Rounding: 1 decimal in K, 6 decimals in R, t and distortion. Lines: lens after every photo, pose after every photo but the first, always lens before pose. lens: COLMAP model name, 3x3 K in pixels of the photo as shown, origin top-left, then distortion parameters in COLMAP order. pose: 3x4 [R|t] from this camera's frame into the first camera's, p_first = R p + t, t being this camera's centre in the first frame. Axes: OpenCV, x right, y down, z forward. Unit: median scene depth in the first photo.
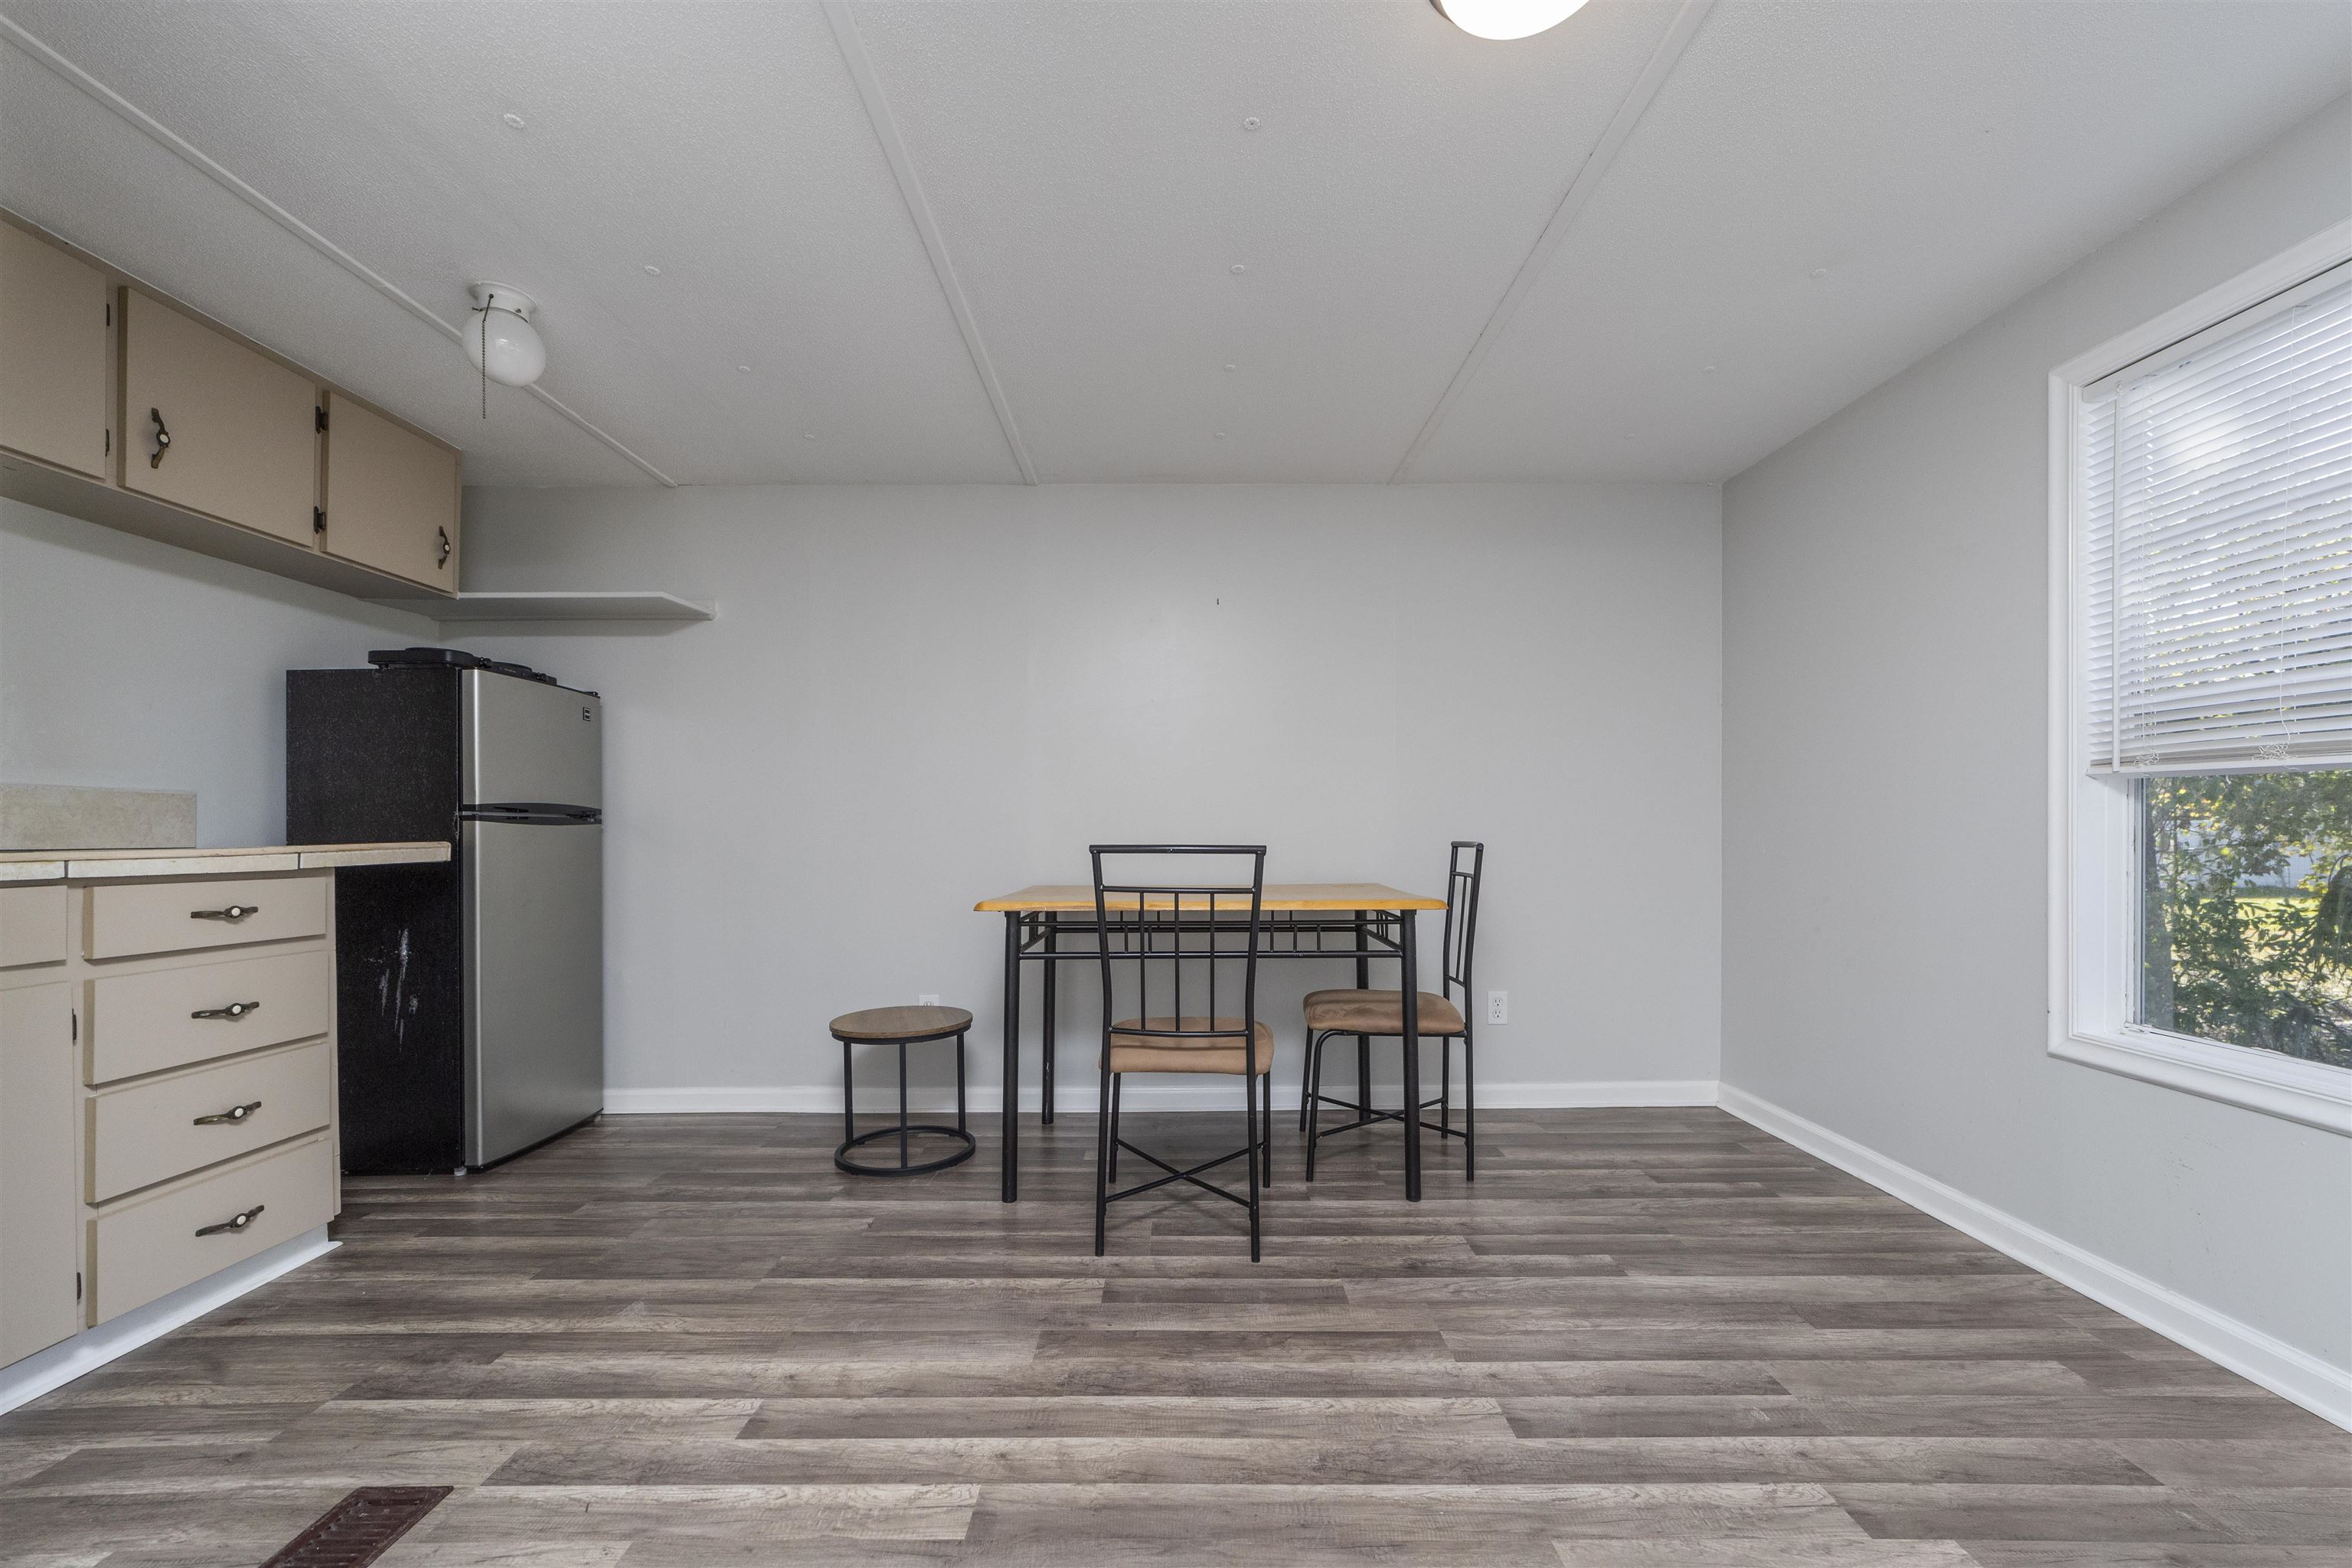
lens RADIAL K [[924.5, 0, 1182.6], [0, 924.5, 830.0], [0, 0, 1]] dist [-0.013974, 0.005545]
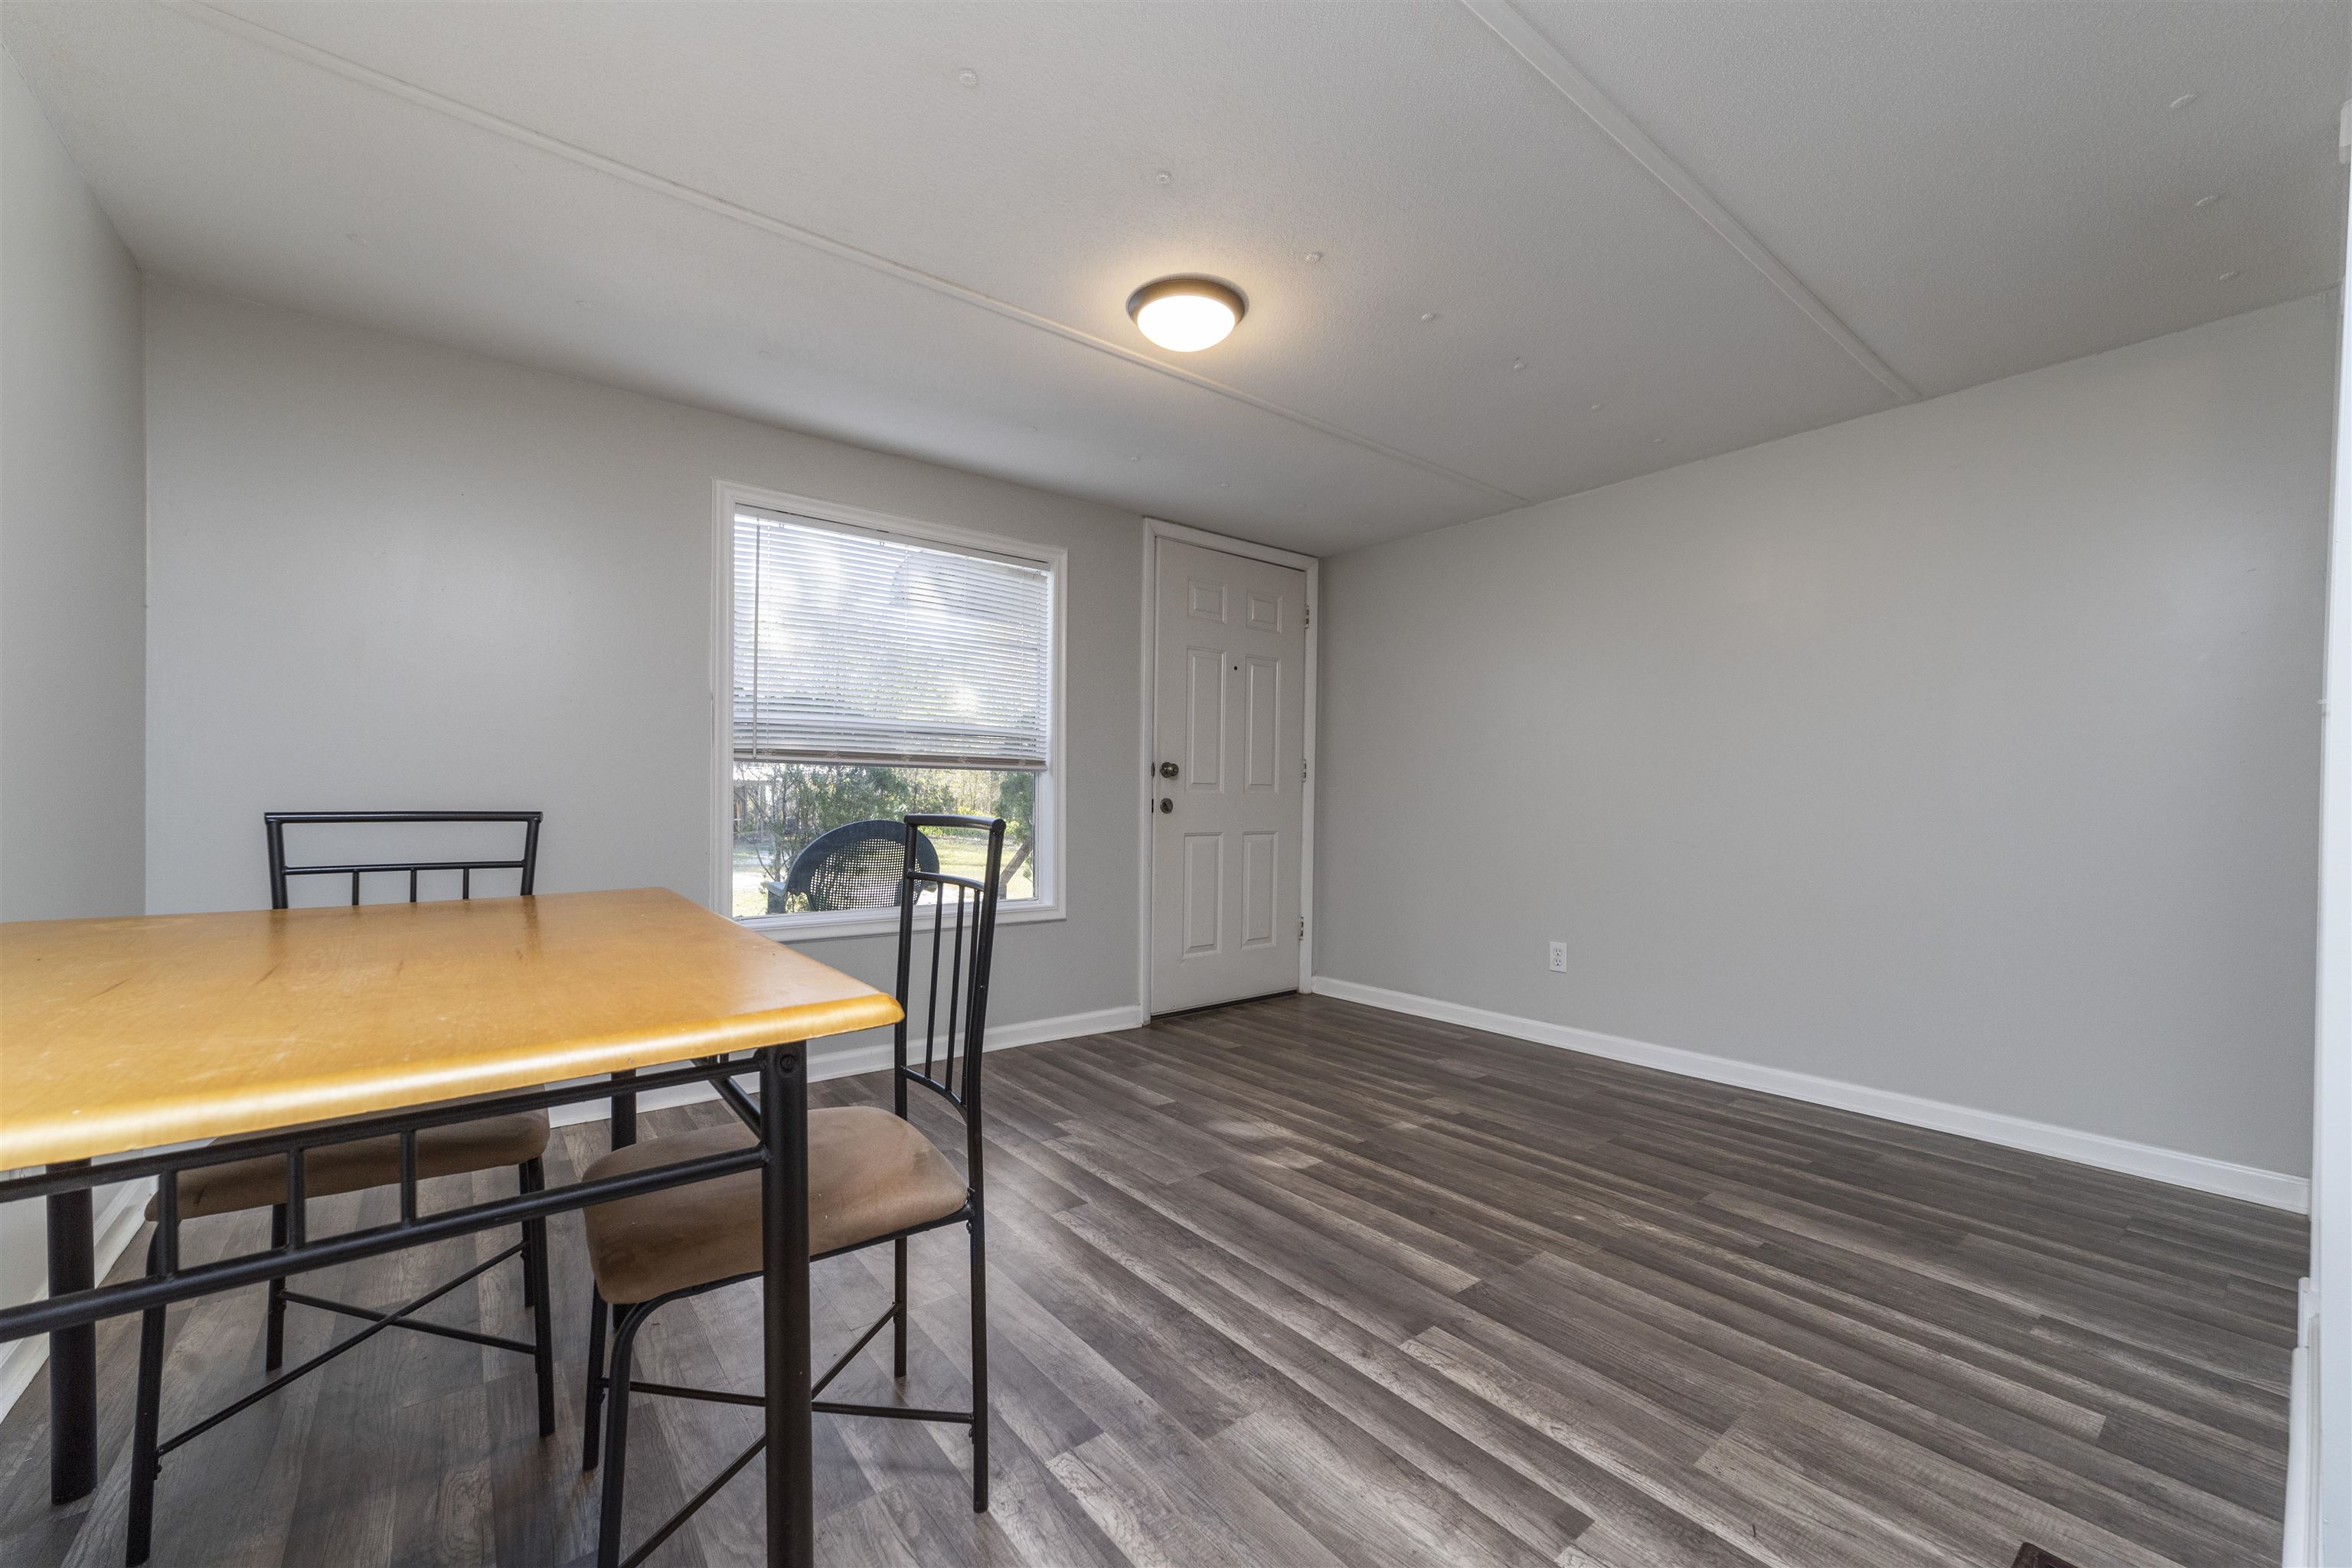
lens RADIAL K [[924.5, 0, 1187.6], [0, 924.5, 798.7], [0, 0, 1]] dist [-0.013974, 0.005545]
pose [[-0.621324, -0.003735, 0.783545, -0.651156], [-0.004385, 0.999990, 0.001290, 0.002095], [-0.783542, -0.002634, -0.621334, 1.296888]]
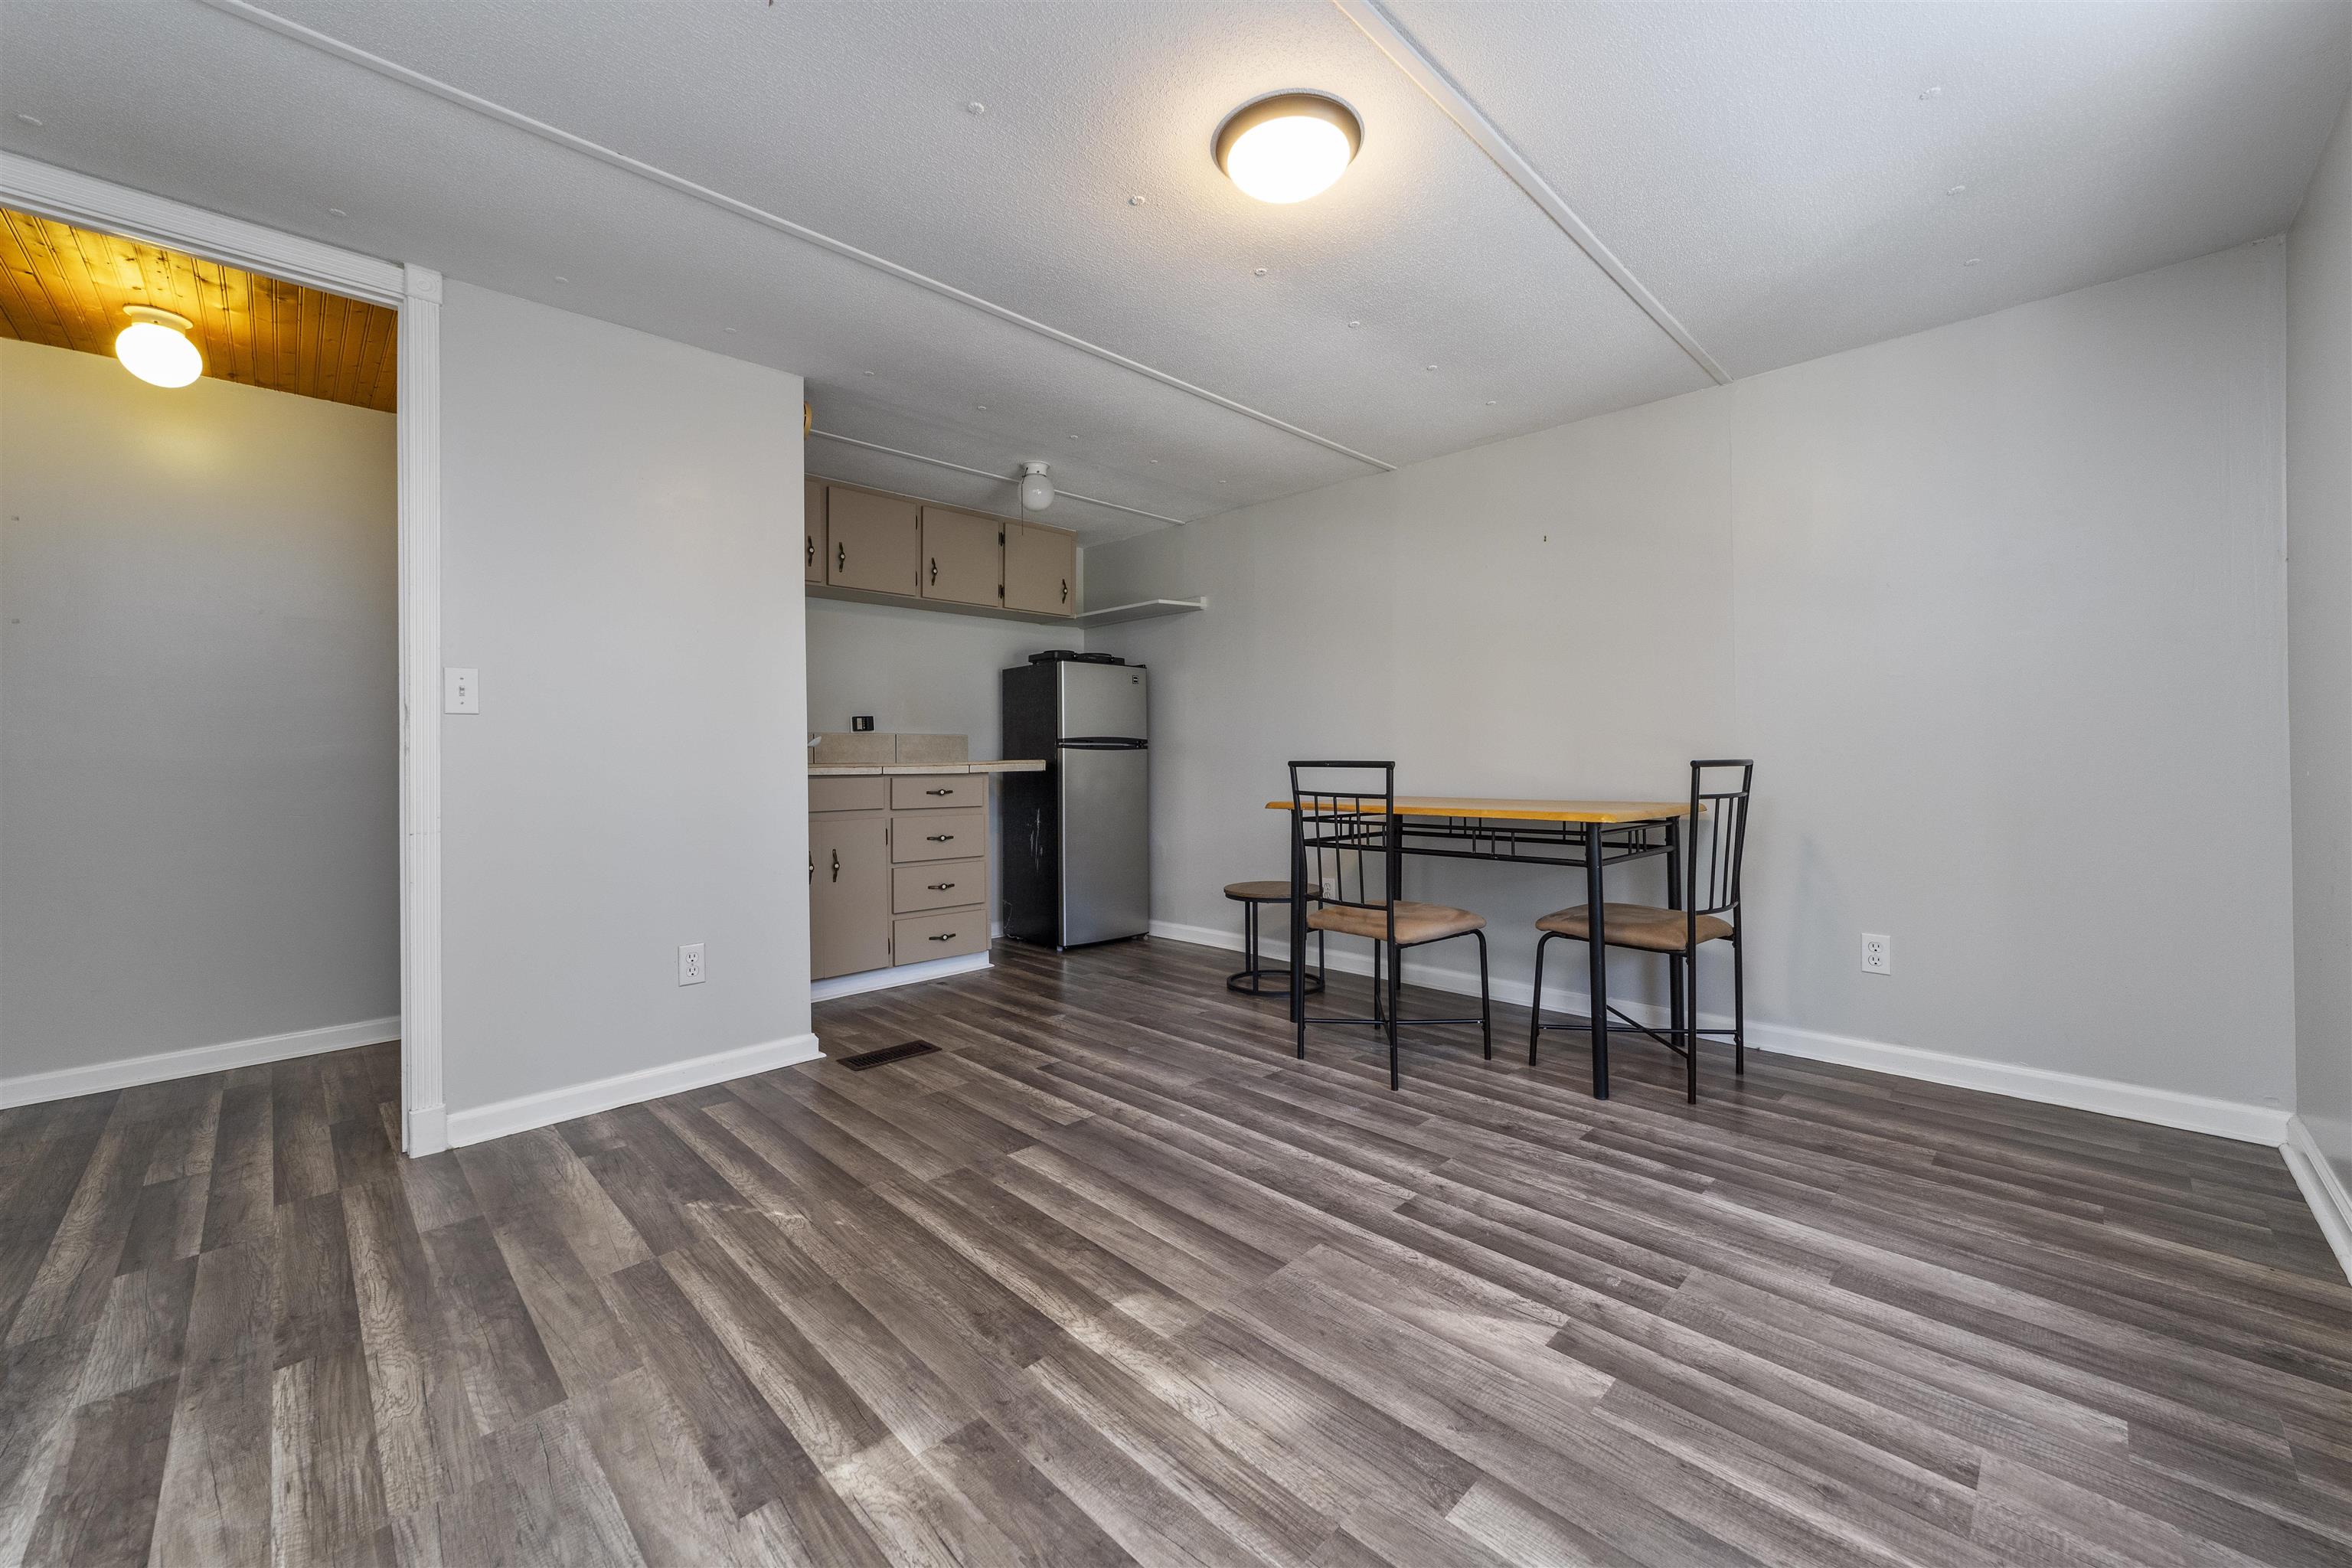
lens RADIAL K [[924.5, 0, 1161.7], [0, 924.5, 741.4], [0, 0, 1]] dist [-0.013974, 0.005545]
pose [[0.693892, -0.015088, -0.719921, 0.785226], [0.006320, 0.999870, -0.014864, 0.006230], [0.720051, 0.005764, 0.693897, -0.111351]]
